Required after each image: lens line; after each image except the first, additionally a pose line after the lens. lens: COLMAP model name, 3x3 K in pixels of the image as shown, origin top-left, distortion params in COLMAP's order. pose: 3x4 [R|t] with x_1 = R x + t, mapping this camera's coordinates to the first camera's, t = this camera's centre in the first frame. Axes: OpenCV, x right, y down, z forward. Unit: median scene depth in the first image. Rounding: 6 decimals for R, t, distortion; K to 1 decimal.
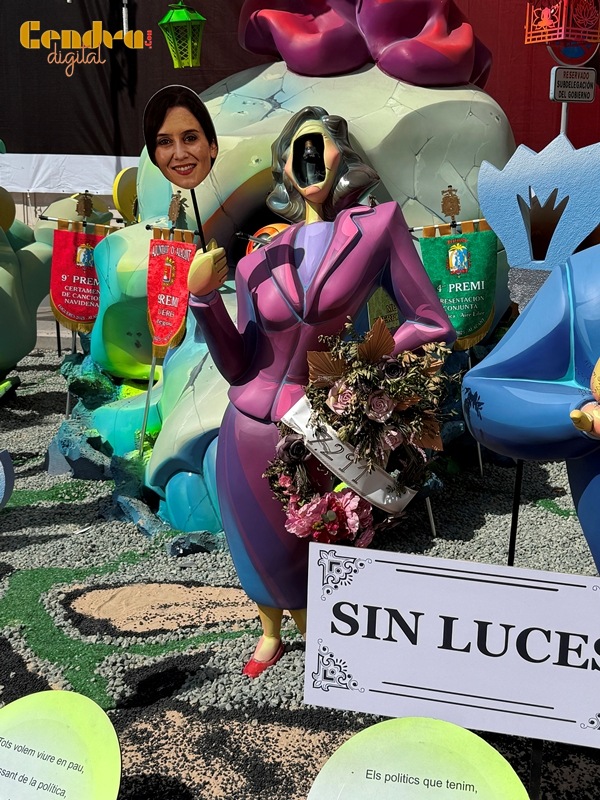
lens RADIAL K [[1082.2, 0, 298.8], [0, 1082.2, 406.0], [0, 0, 1]] dist [0.090912, 0.000000]
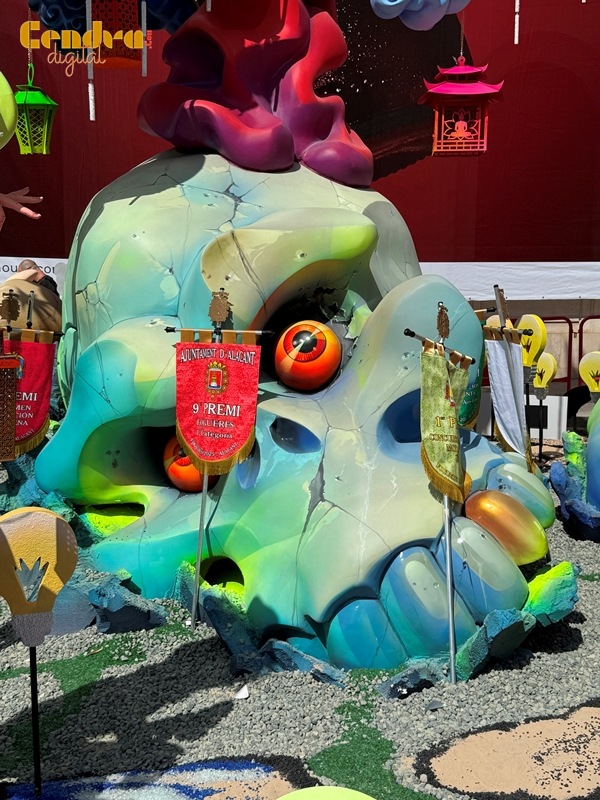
lens RADIAL K [[989.6, 0, 299.6], [0, 989.6, 404.9], [0, 0, 1]] dist [0.118802, 0.000000]
pose [[0.857810, -0.073082, 0.508745, -0.439472], [0.113278, 0.992382, -0.048445, -0.050381], [-0.501328, 0.099187, 0.859553, 0.249273]]
